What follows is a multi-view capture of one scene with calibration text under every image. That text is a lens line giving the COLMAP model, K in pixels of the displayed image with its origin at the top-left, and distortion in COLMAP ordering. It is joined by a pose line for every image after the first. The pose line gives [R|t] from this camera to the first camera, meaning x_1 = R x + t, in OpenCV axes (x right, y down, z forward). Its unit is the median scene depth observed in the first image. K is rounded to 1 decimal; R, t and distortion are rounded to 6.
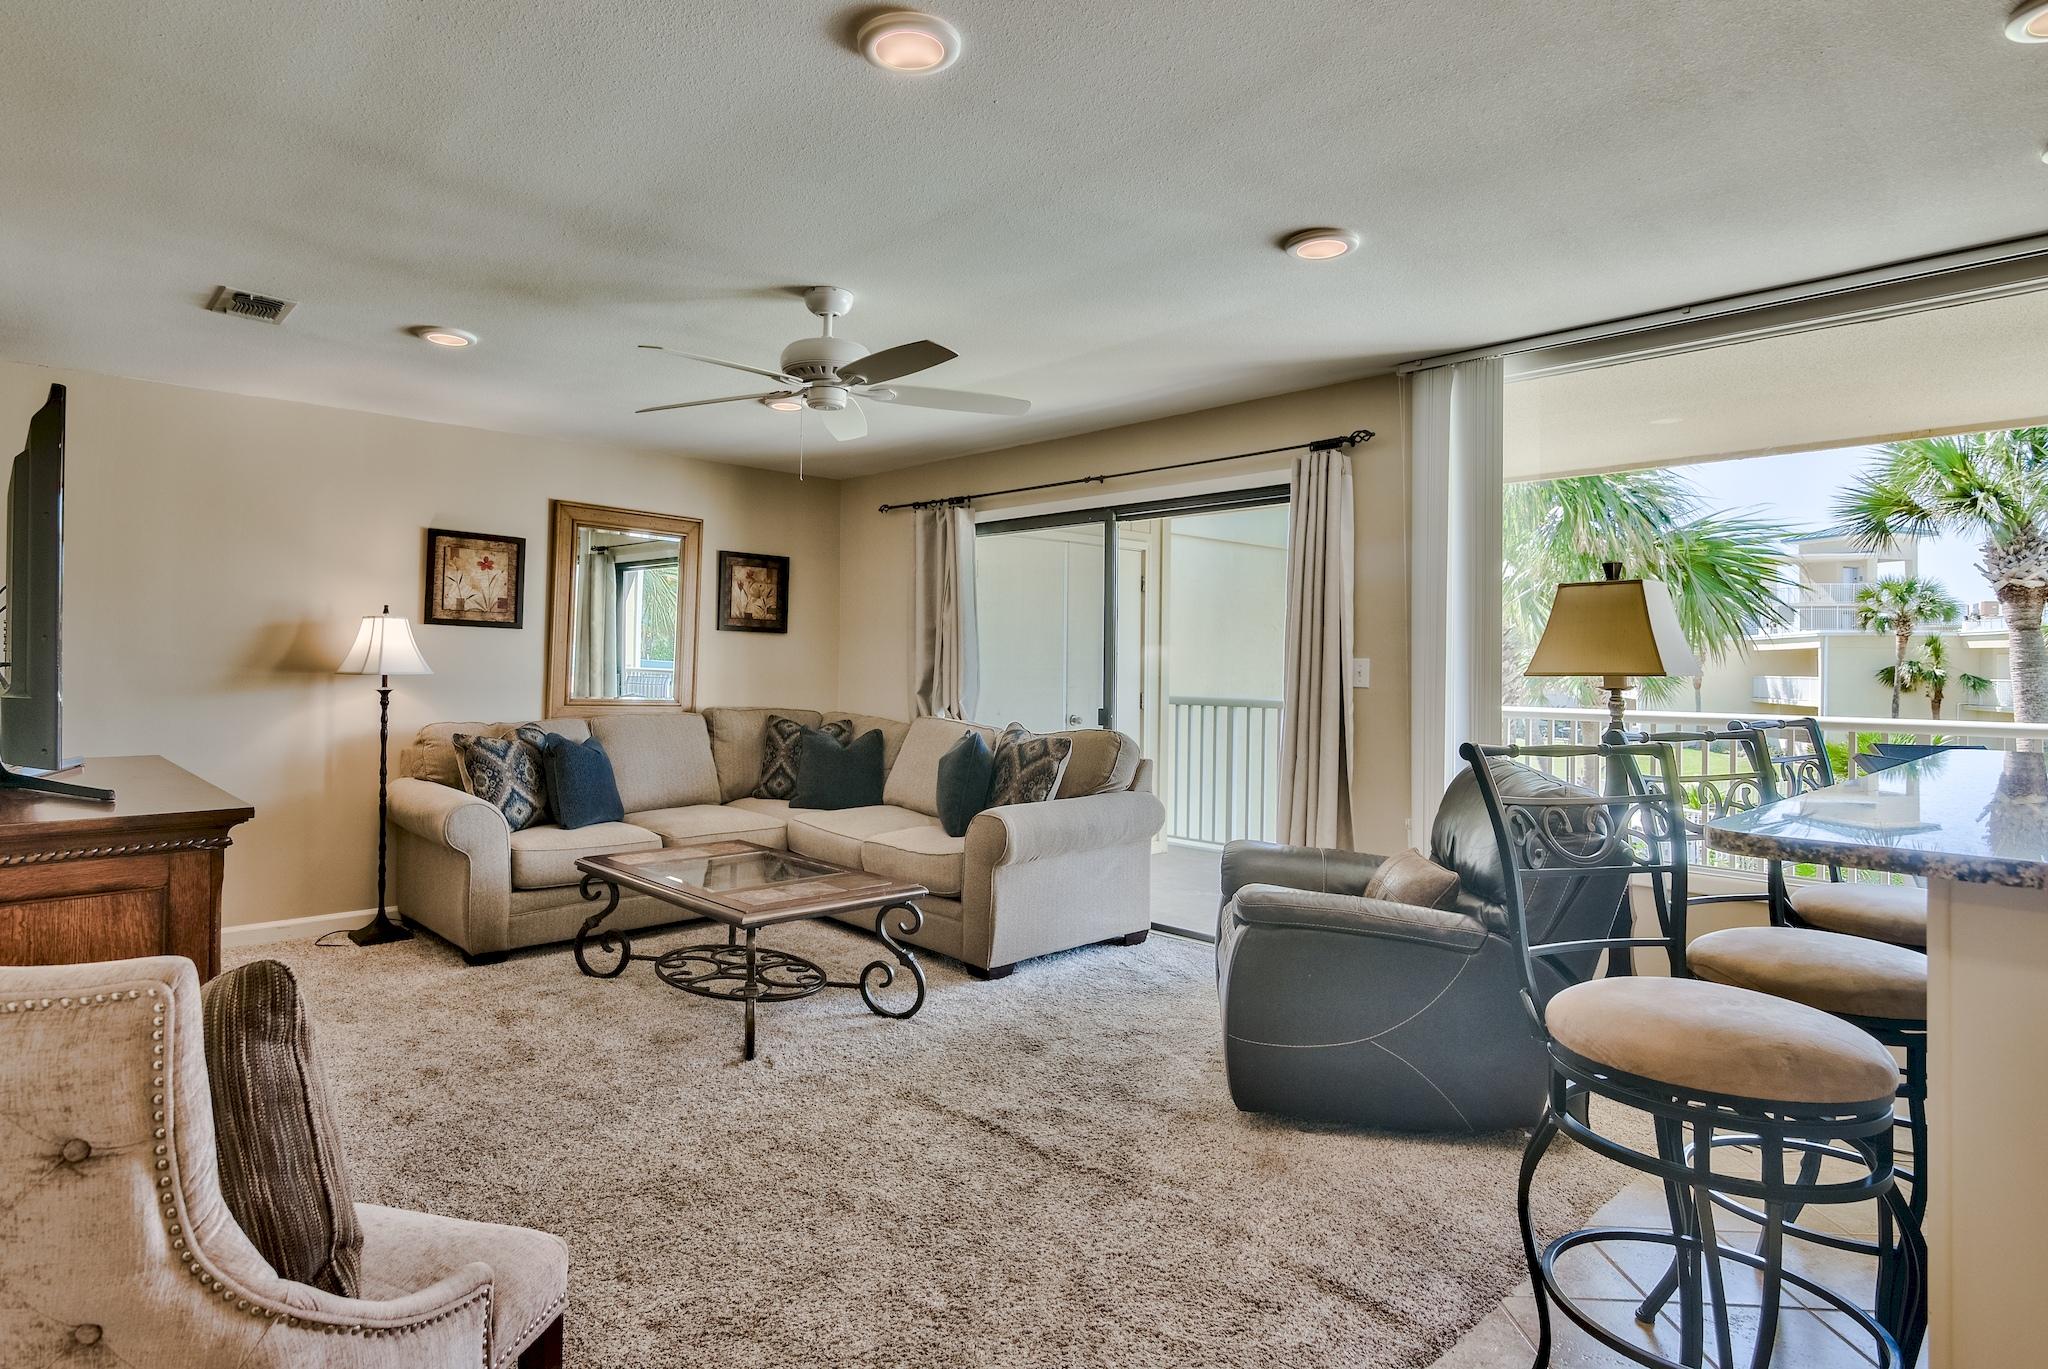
lens RADIAL K [[1091.9, 0, 1025.0], [0, 1091.9, 656.2], [0, 0, 1]] dist [0.000111, 0.000131]
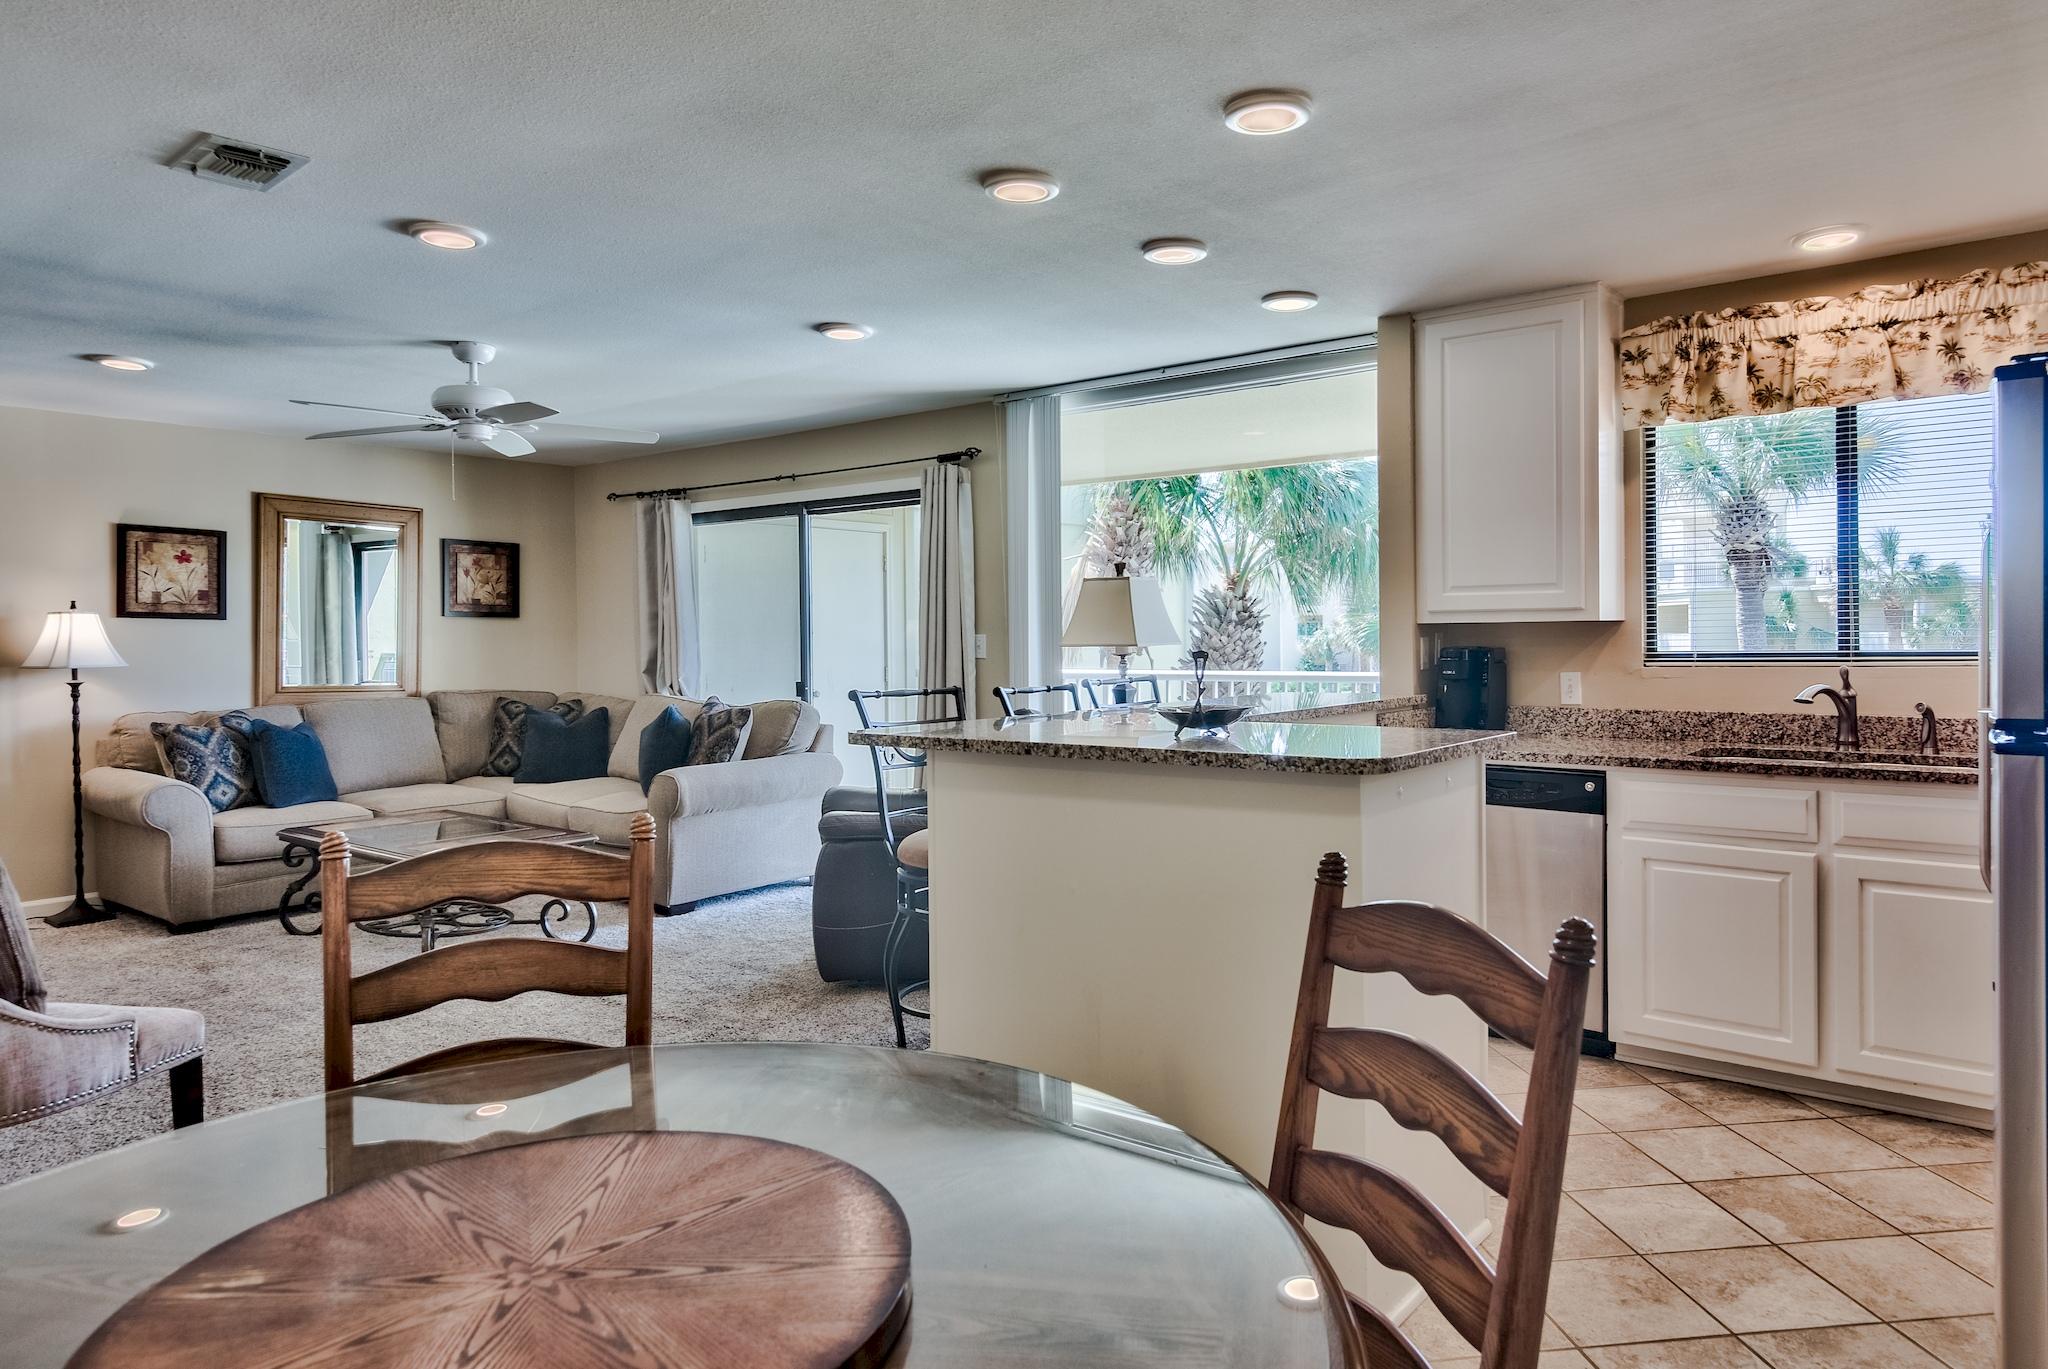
lens RADIAL K [[1251.0, 0, 1147.0], [0, 1251.0, 654.9], [0, 0, 1]] dist [0.004998, 0.000756]
pose [[0.985237, -0.023517, 0.169571, 0.207874], [0.019401, 0.999477, 0.025890, -0.006303], [-0.170092, -0.022217, 0.985178, -0.336179]]
